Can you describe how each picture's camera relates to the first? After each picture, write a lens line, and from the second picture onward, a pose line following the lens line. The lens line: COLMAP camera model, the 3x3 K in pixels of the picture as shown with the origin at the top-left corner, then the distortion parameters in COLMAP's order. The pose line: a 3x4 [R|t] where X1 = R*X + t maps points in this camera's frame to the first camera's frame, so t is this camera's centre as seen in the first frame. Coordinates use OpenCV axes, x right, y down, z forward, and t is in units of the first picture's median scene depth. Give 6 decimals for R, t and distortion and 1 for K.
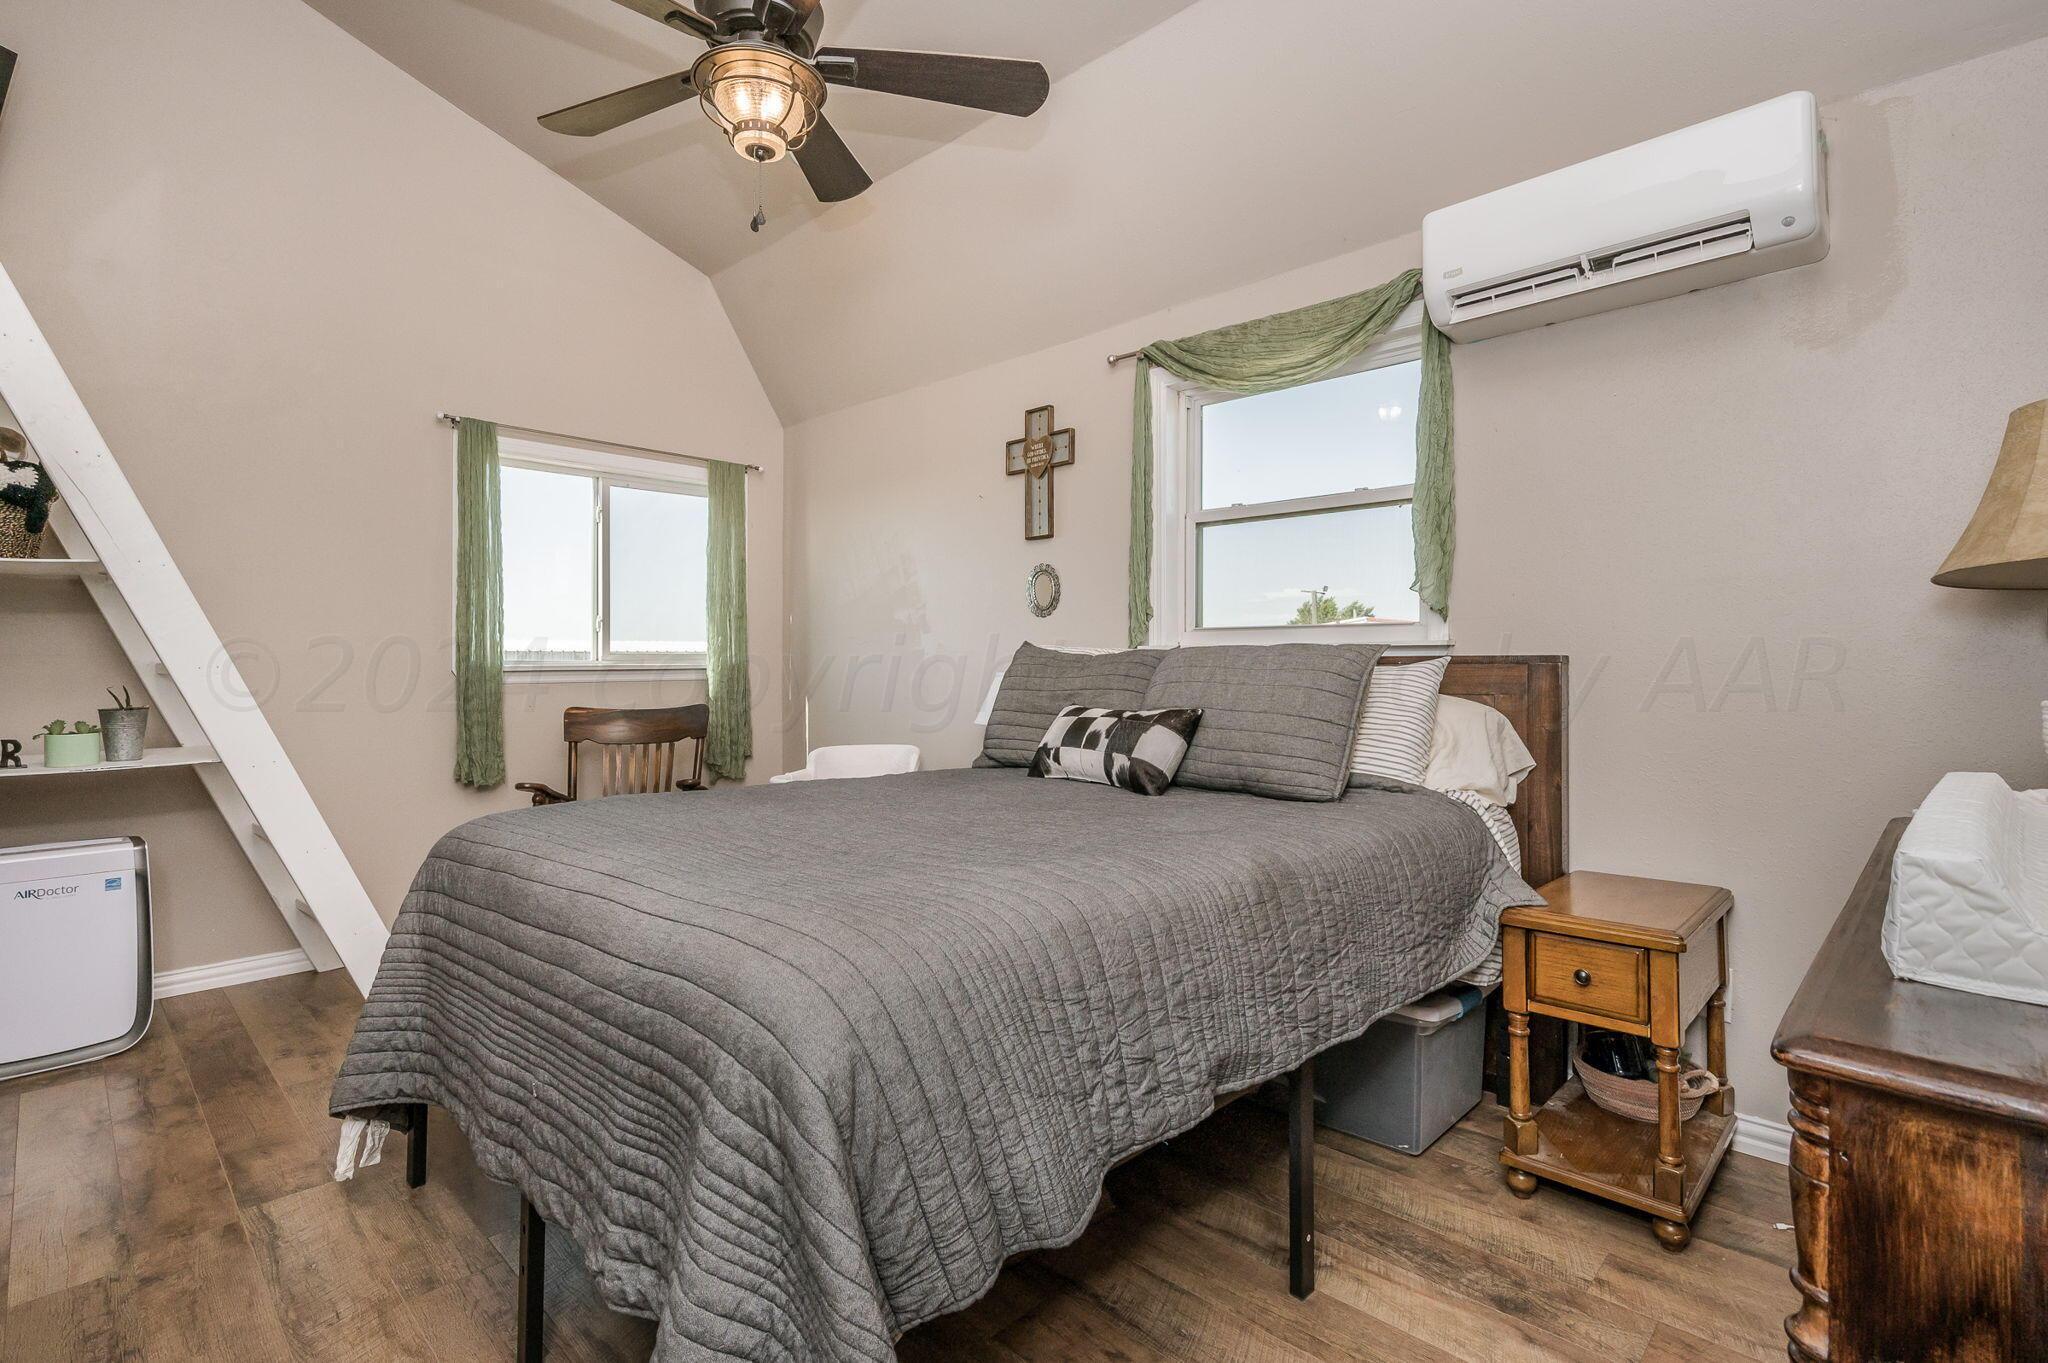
lens RADIAL K [[958.1, 0, 1024.0], [0, 958.1, 681.5], [0, 0, 1]] dist [-0.001686, -0.000207]
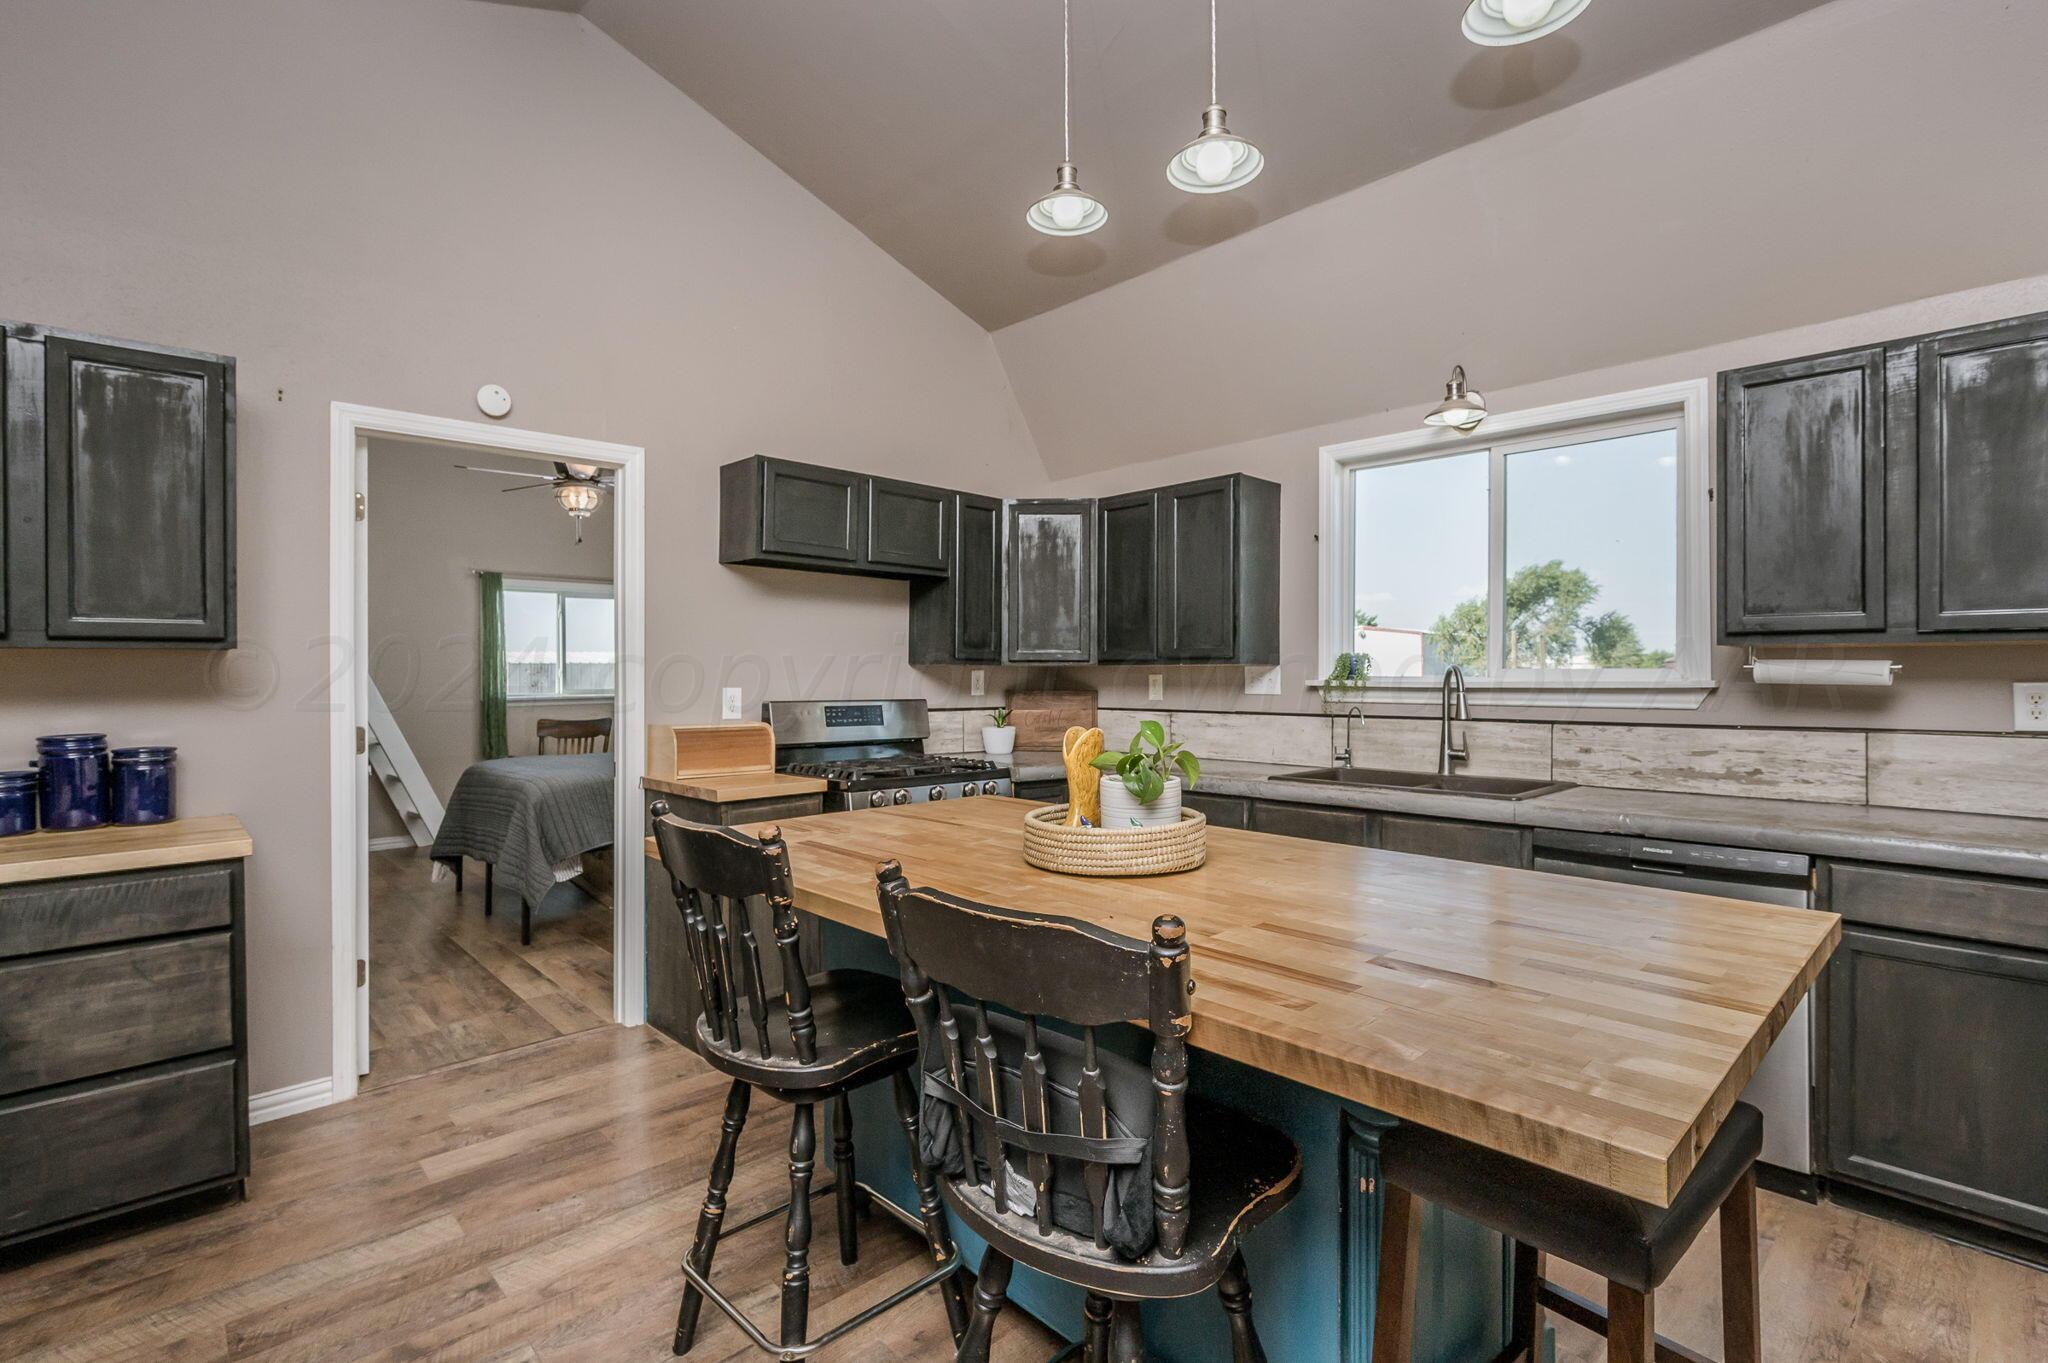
lens RADIAL K [[947.3, 0, 1024.6], [0, 947.3, 673.5], [0, 0, 1]] dist [0.000121, -0.008875]
pose [[0.999185, -0.010121, -0.039087, 0.808605], [0.010118, 0.999949, -0.000295, -0.072888], [0.039088, -0.000100, 0.999236, -1.213092]]
